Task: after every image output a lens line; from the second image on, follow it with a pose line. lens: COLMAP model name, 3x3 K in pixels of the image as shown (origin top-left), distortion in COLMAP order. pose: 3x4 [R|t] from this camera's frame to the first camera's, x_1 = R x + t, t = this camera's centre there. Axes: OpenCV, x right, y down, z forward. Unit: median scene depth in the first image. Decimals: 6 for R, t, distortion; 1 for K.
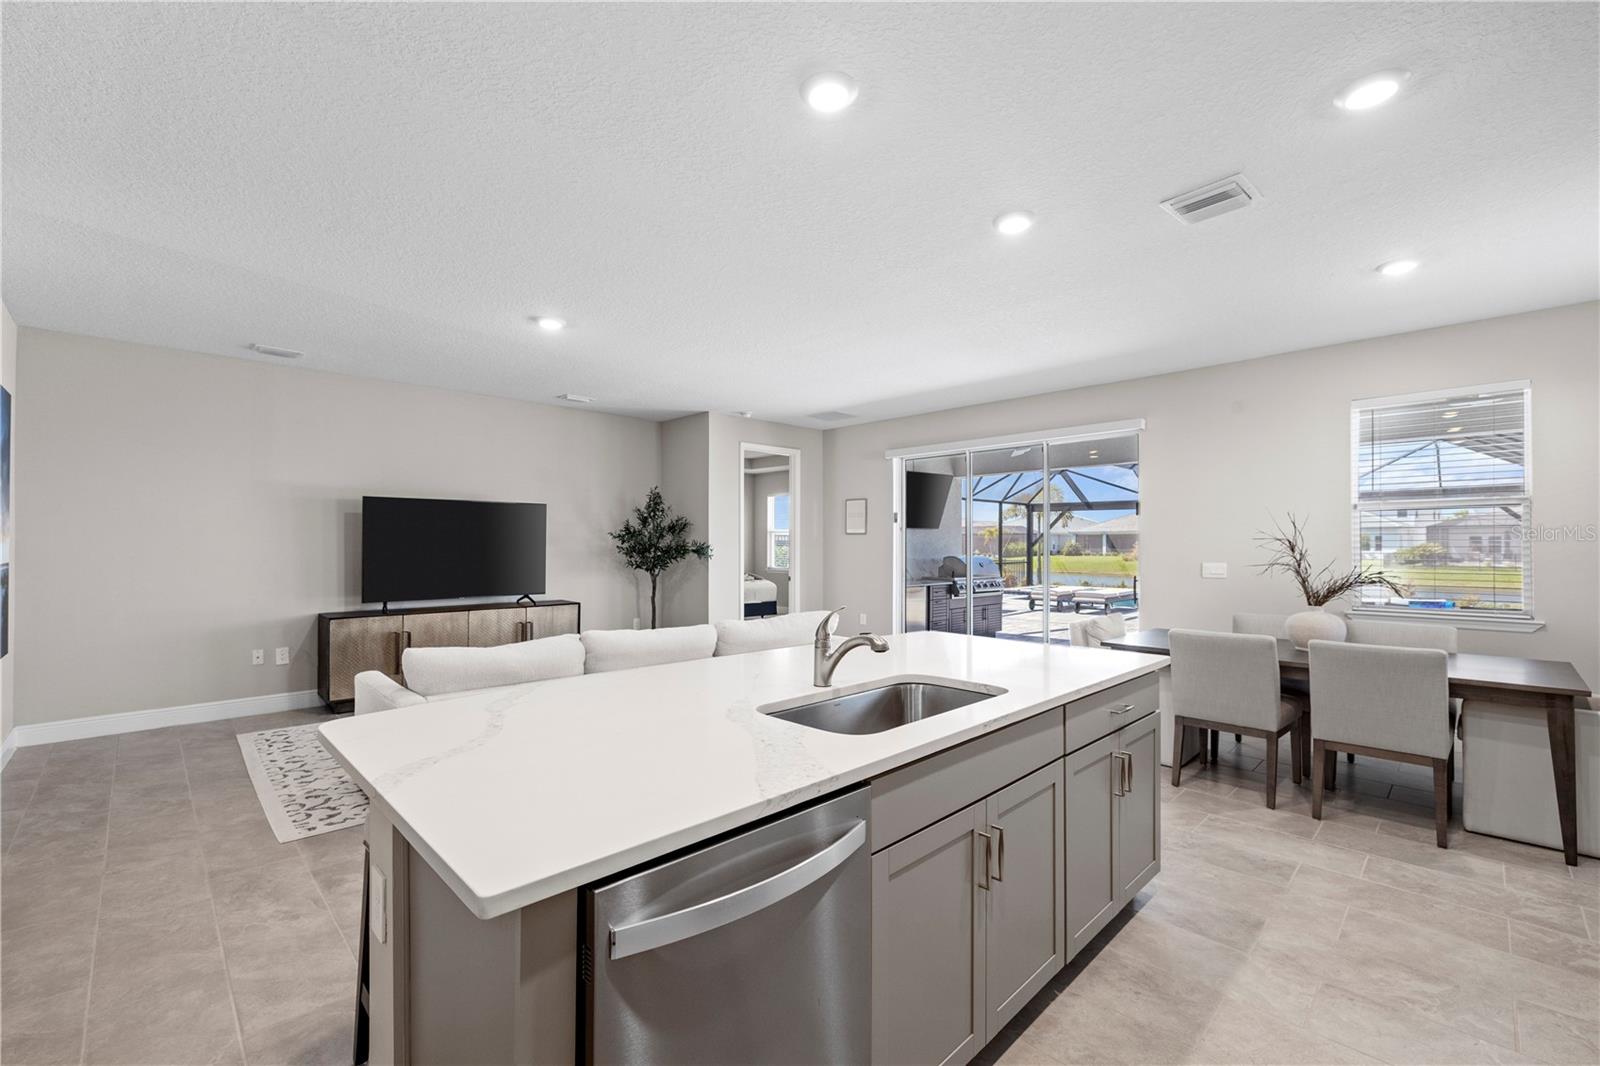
lens RADIAL K [[672.8, 0, 798.4], [0, 672.8, 542.4], [0, 0, 1]] dist [-0.004227, 0.001765]
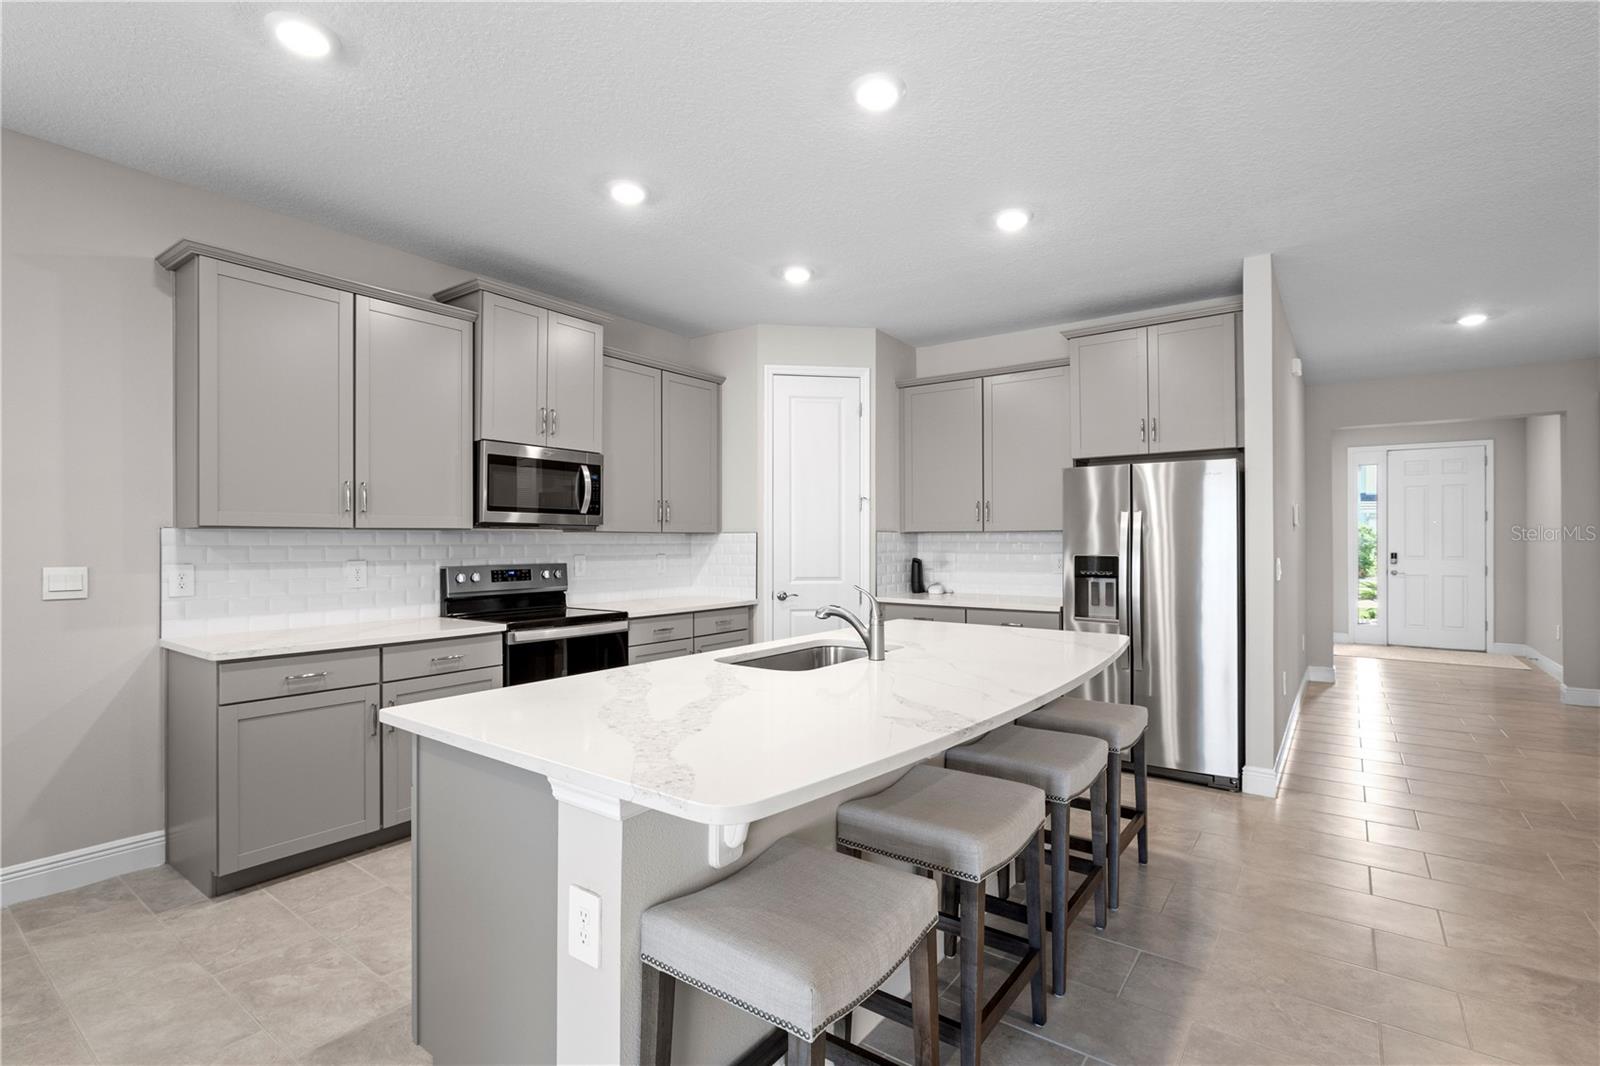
lens RADIAL K [[749.0, 0, 797.7], [0, 749.0, 536.6], [0, 0, 1]] dist [-0.008369, 0.002933]
pose [[-0.987046, -0.002088, -0.160423, 0.133092], [-0.000643, 0.999959, -0.009058, 0.007756], [0.160435, -0.008837, -0.987007, 0.812281]]
